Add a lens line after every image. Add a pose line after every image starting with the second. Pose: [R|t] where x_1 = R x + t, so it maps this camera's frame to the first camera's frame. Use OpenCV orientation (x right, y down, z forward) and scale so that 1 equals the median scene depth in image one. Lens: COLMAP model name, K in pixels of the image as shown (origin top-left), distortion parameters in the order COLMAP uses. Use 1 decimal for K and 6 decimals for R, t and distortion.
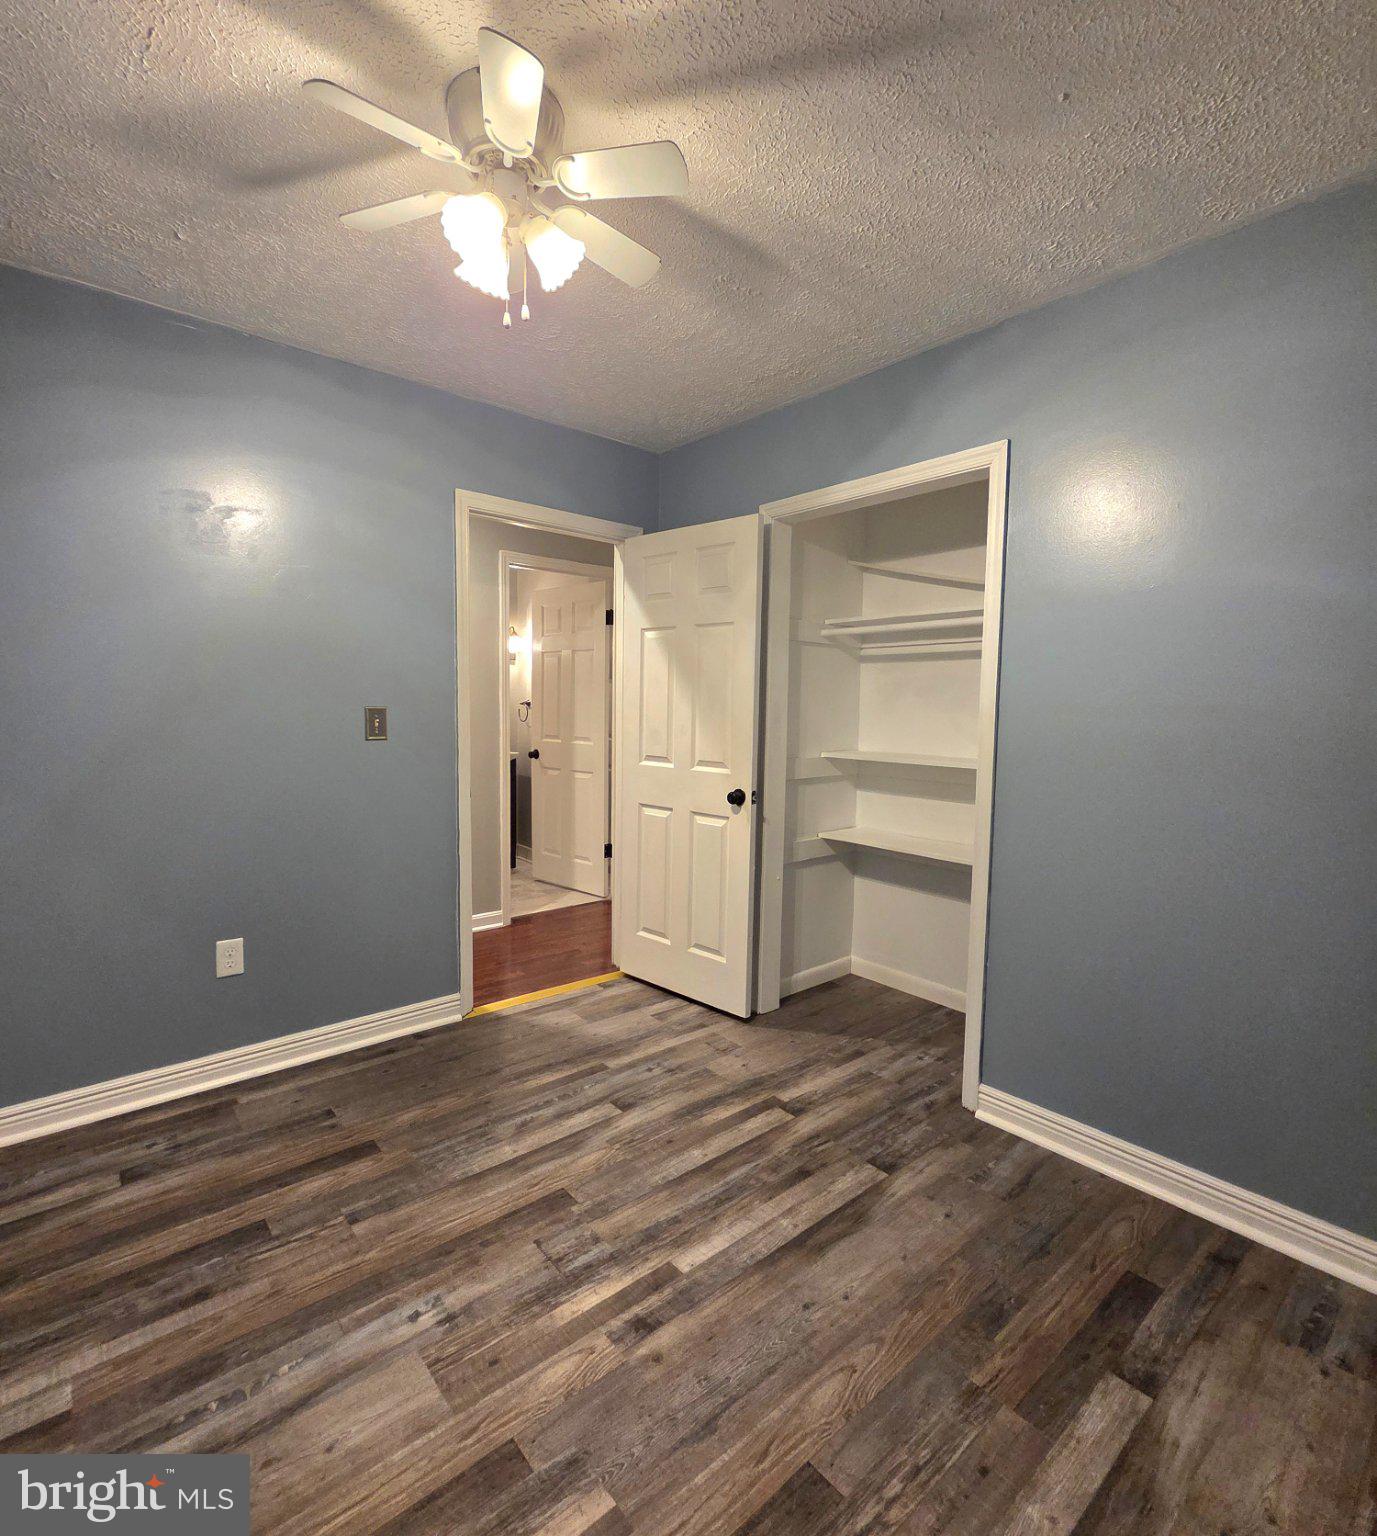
lens RADIAL K [[772.6, 0, 692.7], [0, 772.6, 762.2], [0, 0, 1]] dist [-0.000288, -0.001810]
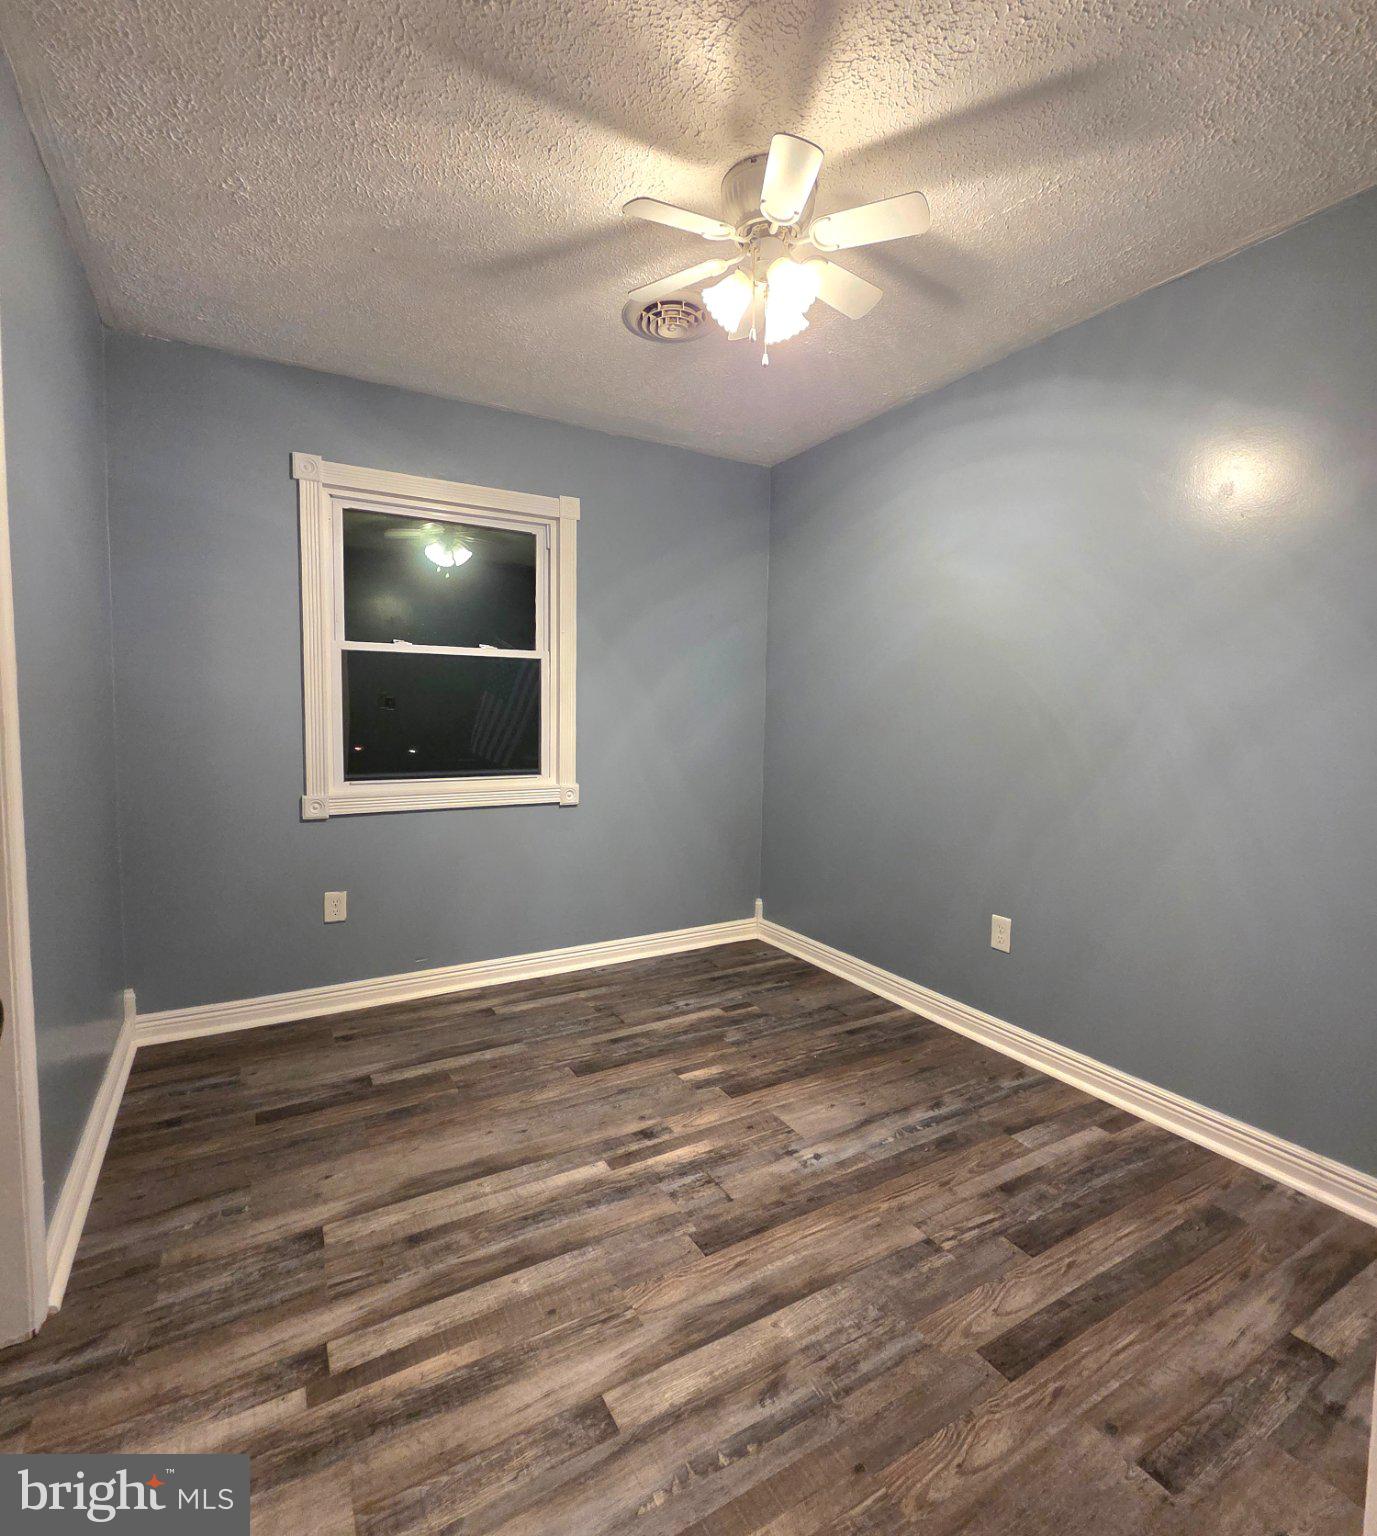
lens RADIAL K [[772.6, 0, 692.7], [0, 772.6, 762.2], [0, 0, 1]] dist [-0.000288, -0.001810]
pose [[-0.984621, -0.040238, 0.170008, -0.295944], [-0.015981, 0.989780, 0.141707, -0.101616], [-0.173972, 0.136811, -0.975201, 1.879780]]
